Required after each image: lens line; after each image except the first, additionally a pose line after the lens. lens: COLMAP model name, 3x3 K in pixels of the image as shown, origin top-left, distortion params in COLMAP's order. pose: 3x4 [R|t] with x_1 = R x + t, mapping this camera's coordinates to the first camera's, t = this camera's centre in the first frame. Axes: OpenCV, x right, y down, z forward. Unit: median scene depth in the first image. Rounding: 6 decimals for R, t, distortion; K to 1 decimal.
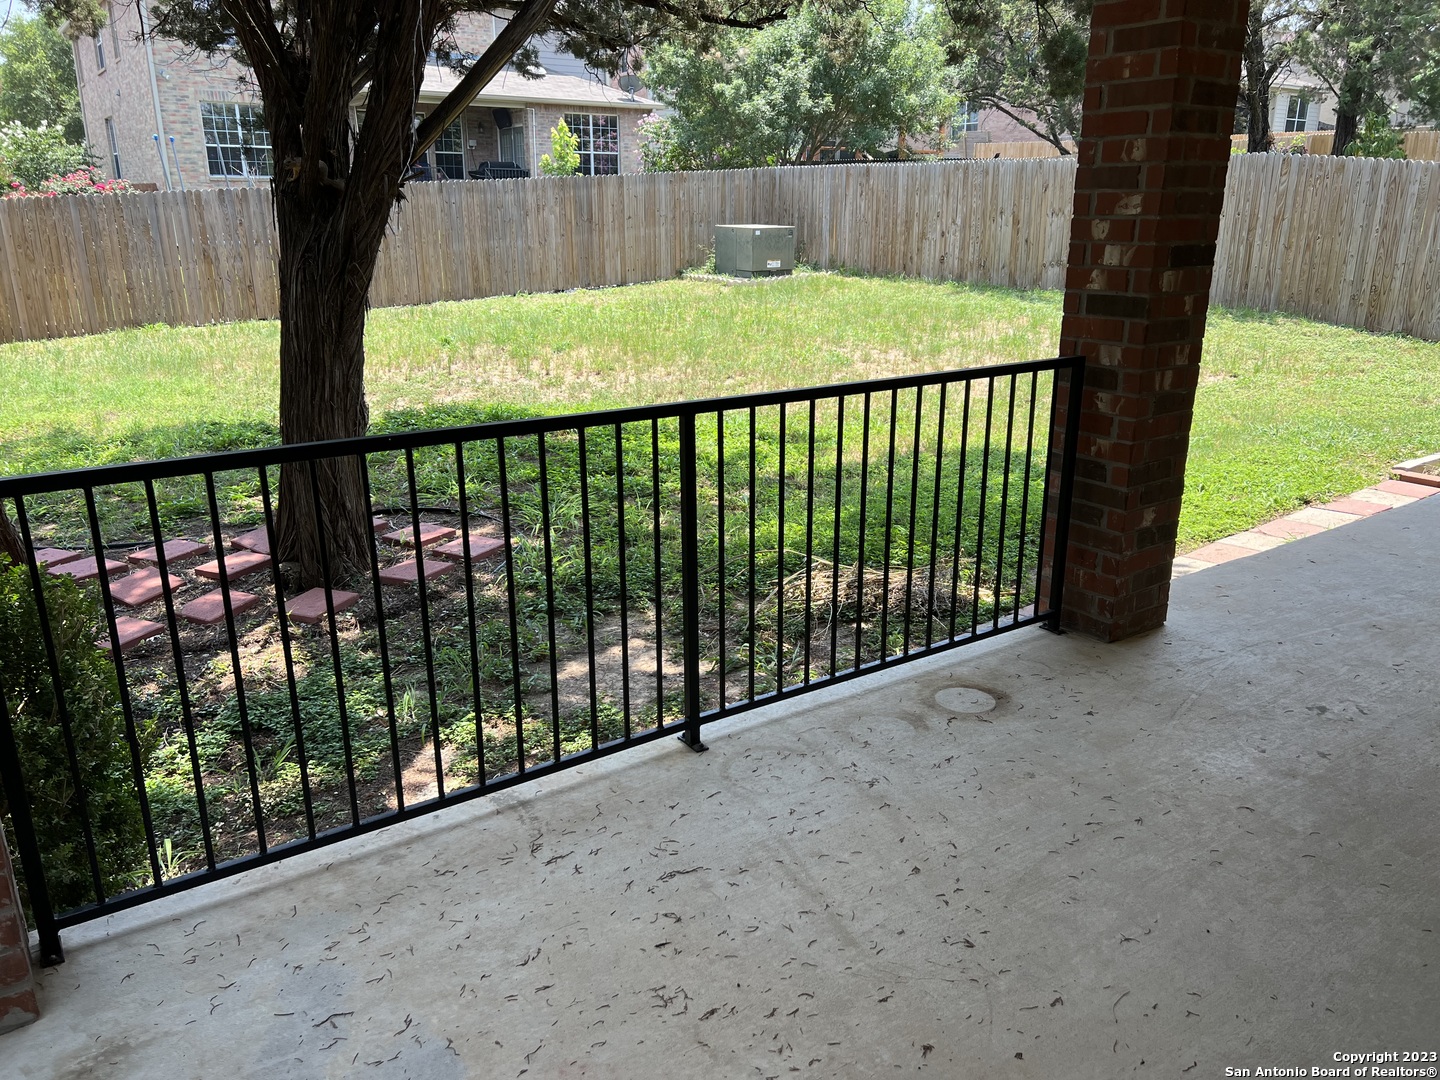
lens RADIAL K [[1092.5, 0, 722.3], [0, 1092.5, 553.4], [0, 0, 1]] dist [0.066377, -0.074586]
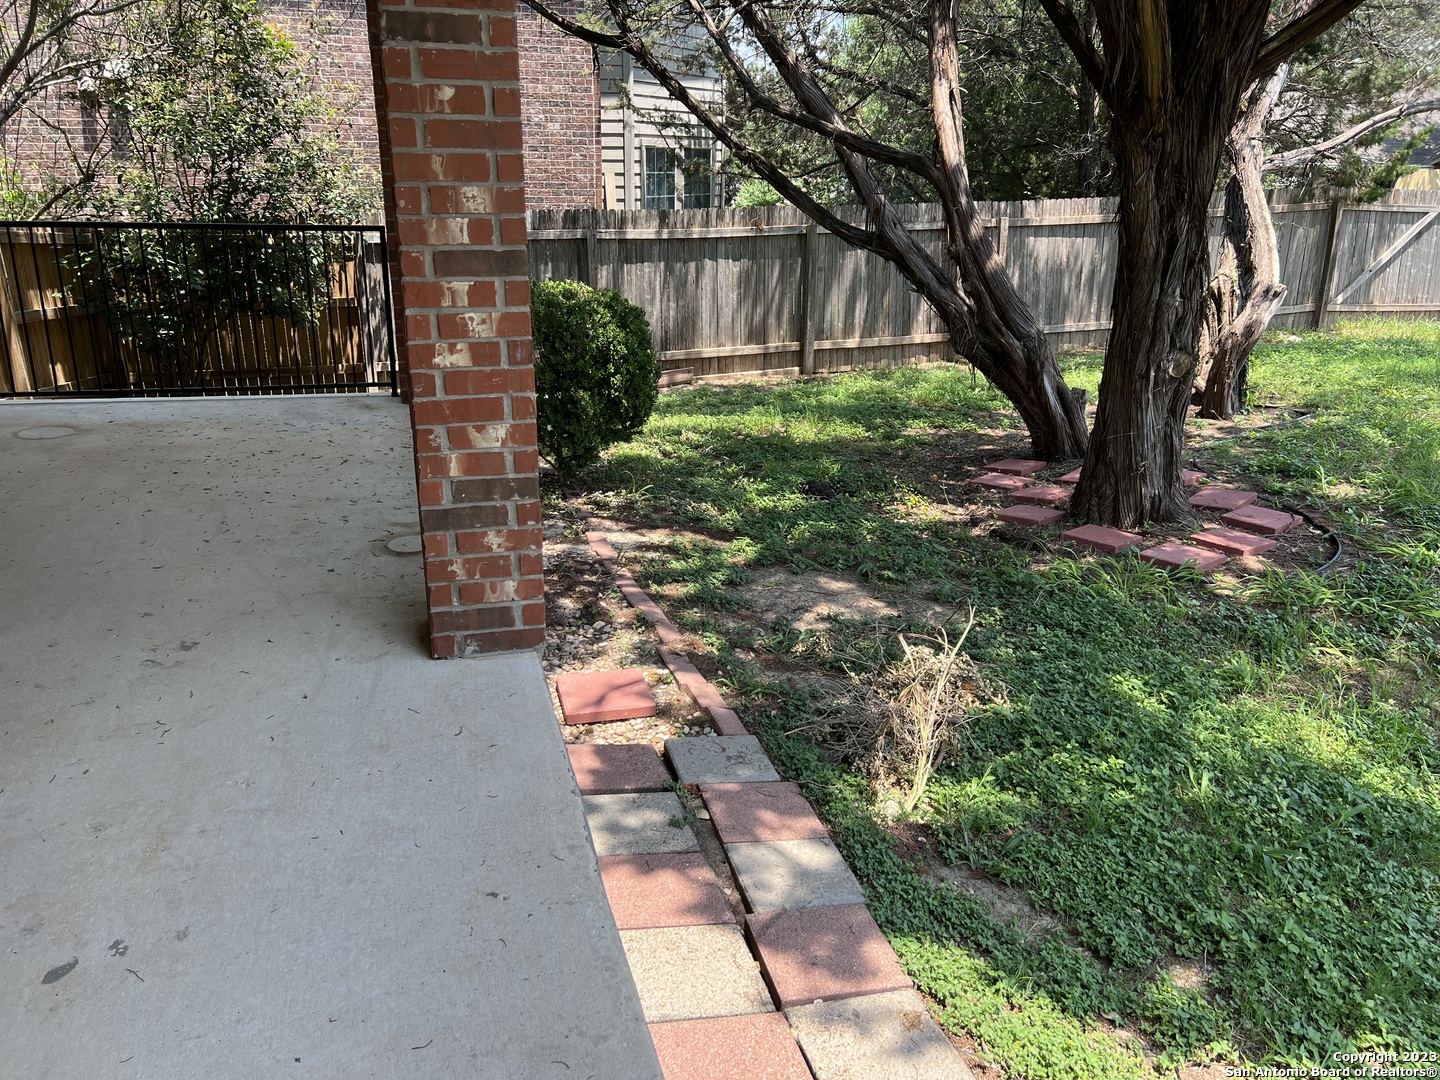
lens RADIAL K [[1092.5, 0, 722.3], [0, 1092.5, 553.4], [0, 0, 1]] dist [0.066377, -0.074586]
pose [[-0.332589, 0.318072, -0.887815, 1.404449], [-0.304957, 0.854557, 0.420398, -0.562303], [0.892405, 0.410565, -0.187218, 1.805025]]
